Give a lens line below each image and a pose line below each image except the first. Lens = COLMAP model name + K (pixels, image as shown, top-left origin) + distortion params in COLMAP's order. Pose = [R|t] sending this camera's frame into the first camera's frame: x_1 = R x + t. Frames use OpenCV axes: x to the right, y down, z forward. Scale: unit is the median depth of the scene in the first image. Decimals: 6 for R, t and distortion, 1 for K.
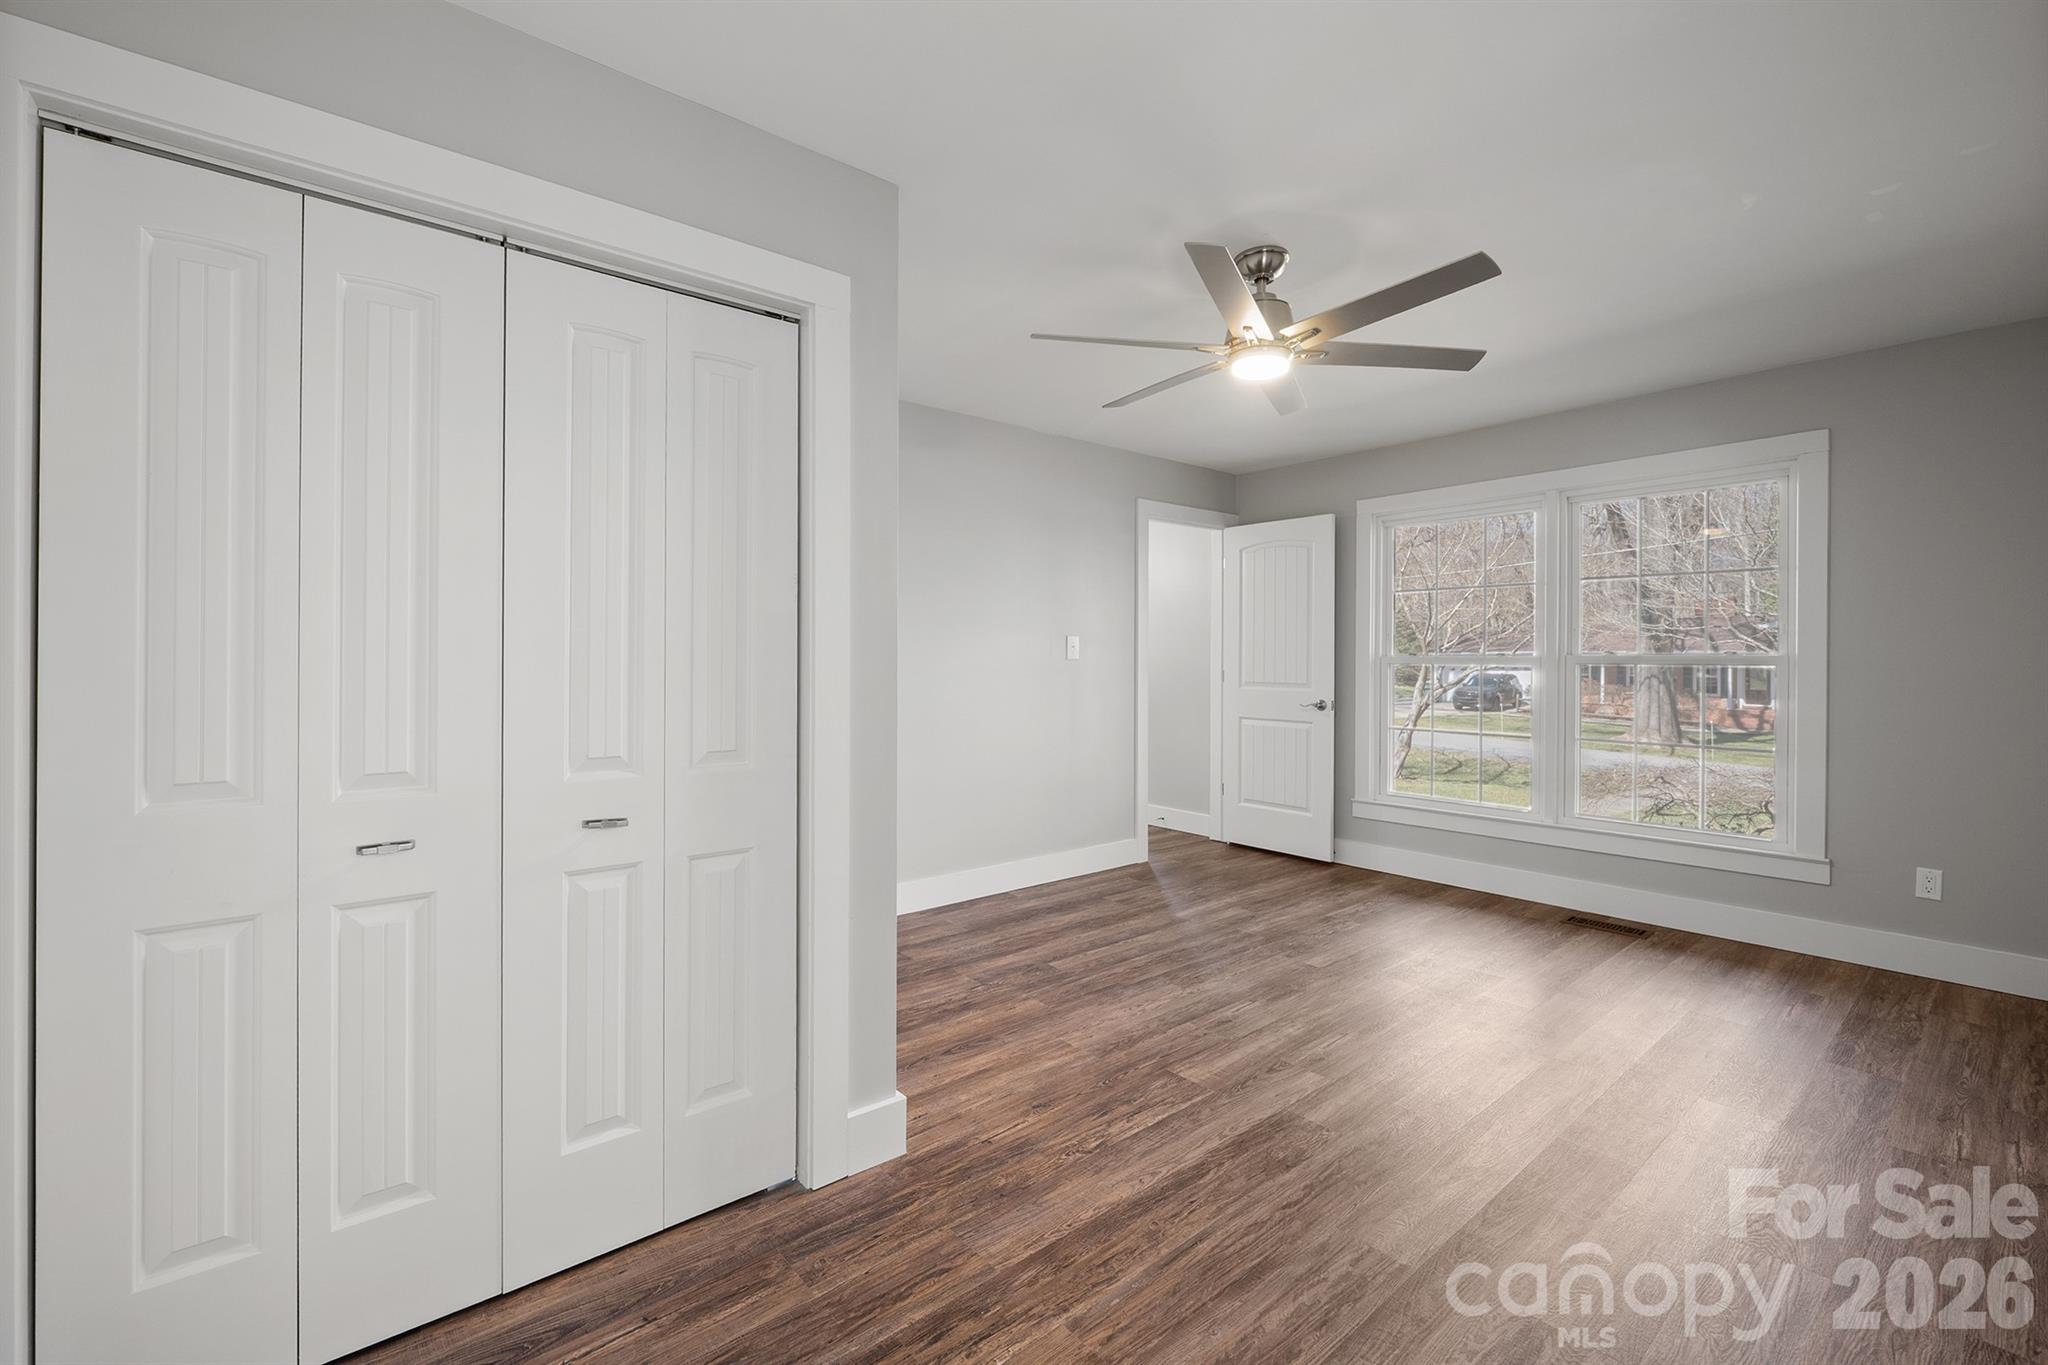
lens RADIAL K [[861.7, 0, 1023.8], [0, 861.7, 670.2], [0, 0, 1]] dist [-0.003940, -0.000803]
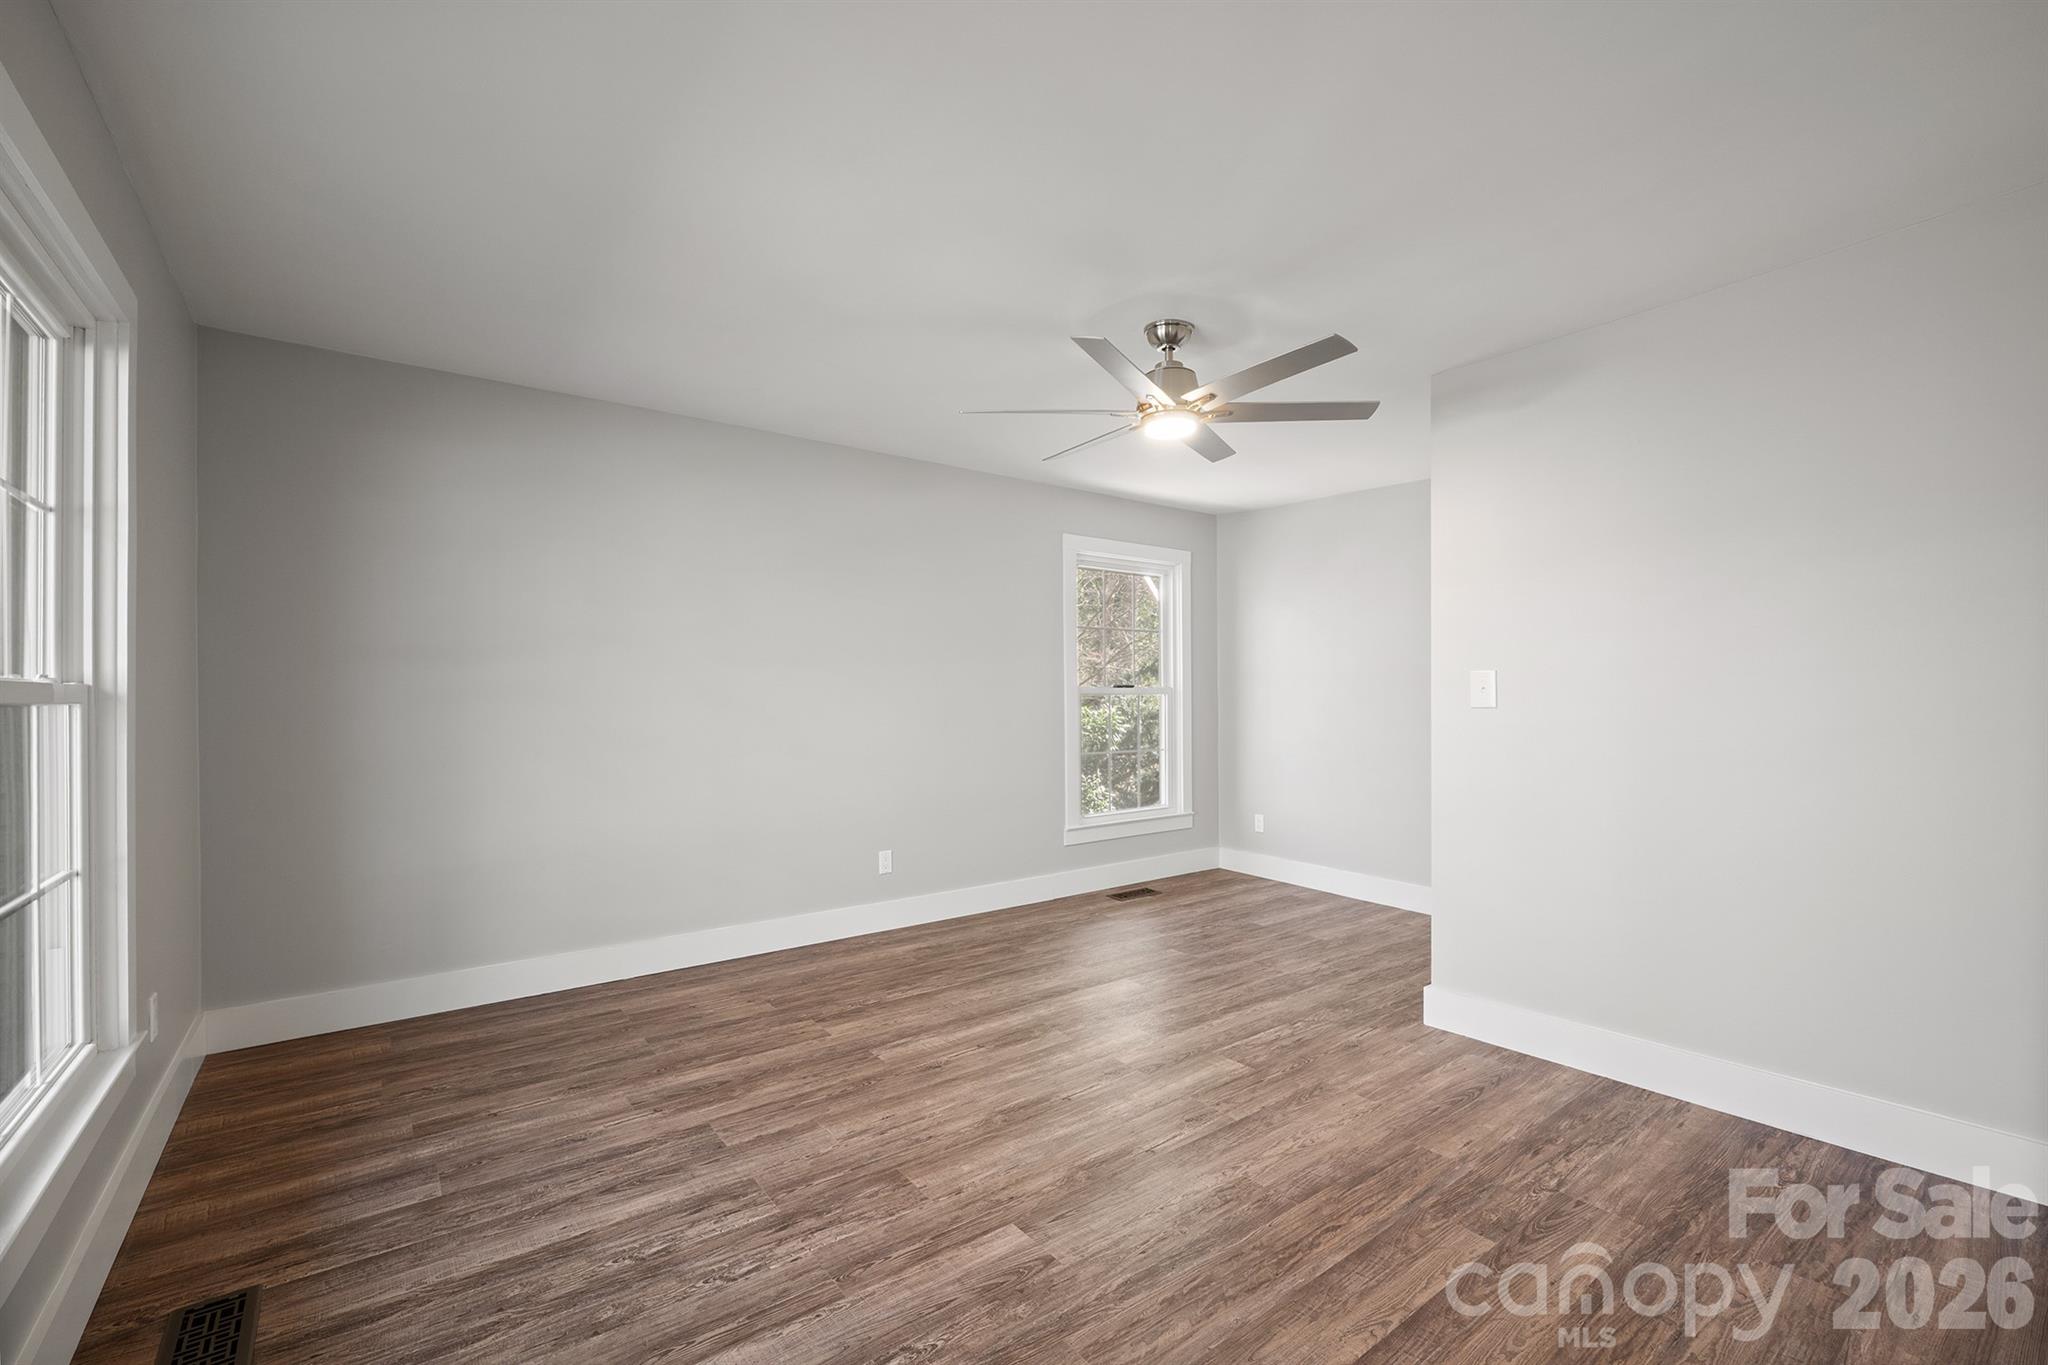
lens RADIAL K [[861.7, 0, 1023.8], [0, 861.7, 670.2], [0, 0, 1]] dist [-0.003940, -0.000803]
pose [[-0.999279, 0.000255, 0.037967, 0.360240], [-0.000417, 0.999843, -0.017692, -0.019735], [-0.037965, -0.017695, -0.999122, 1.819693]]
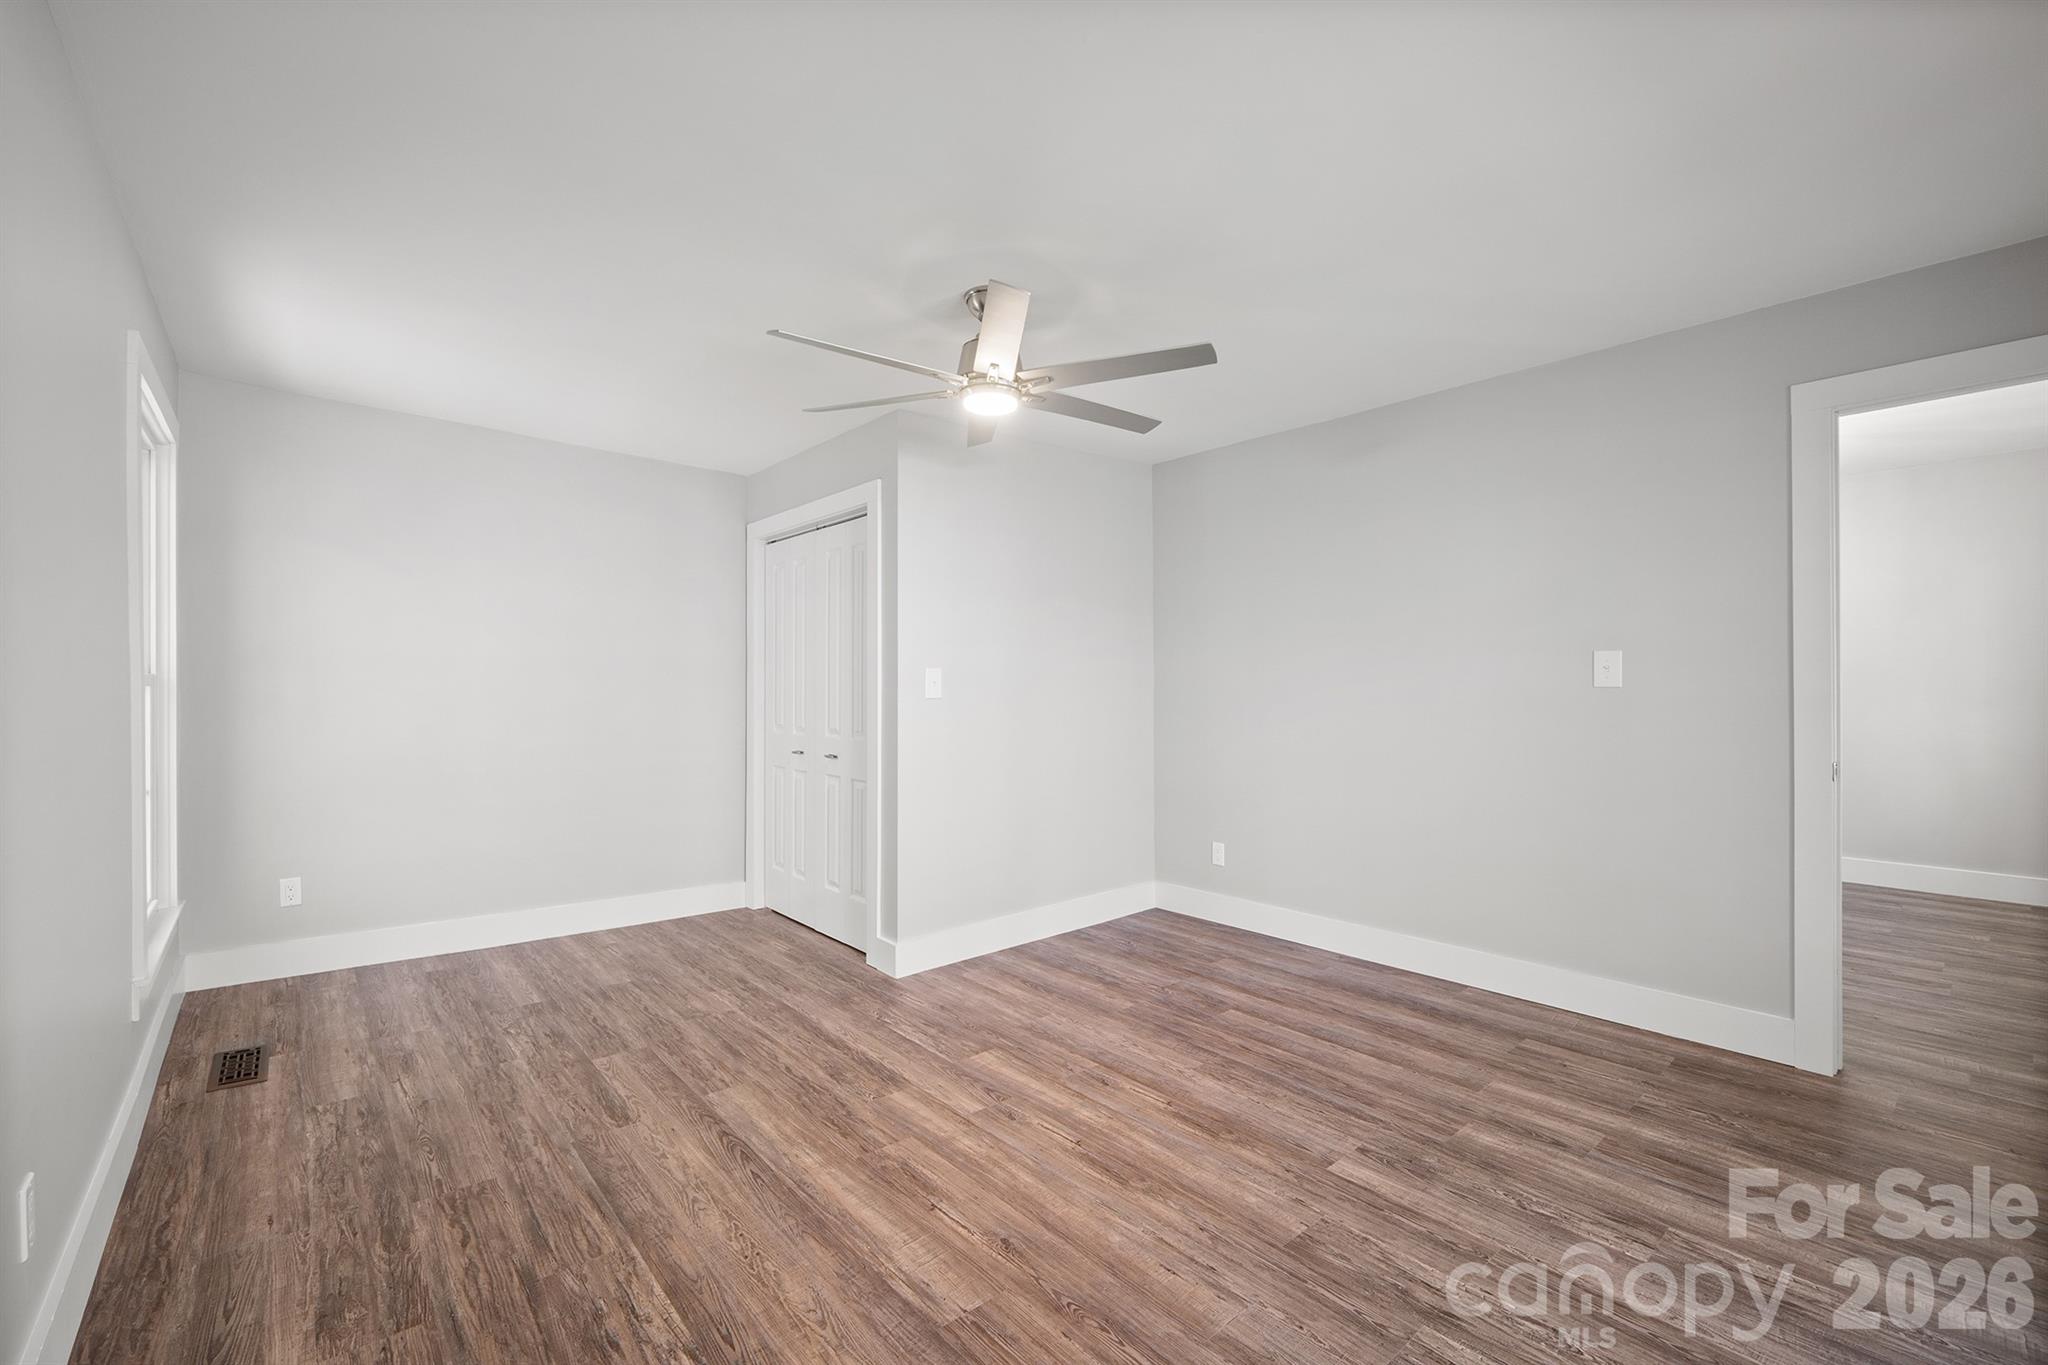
lens RADIAL K [[861.7, 0, 1023.8], [0, 861.7, 670.2], [0, 0, 1]] dist [-0.003940, -0.000803]
pose [[0.015485, -0.021460, -0.999650, 1.128294], [-0.011648, 0.999698, -0.021642, -0.007659], [0.999812, 0.011979, 0.015230, 0.875318]]
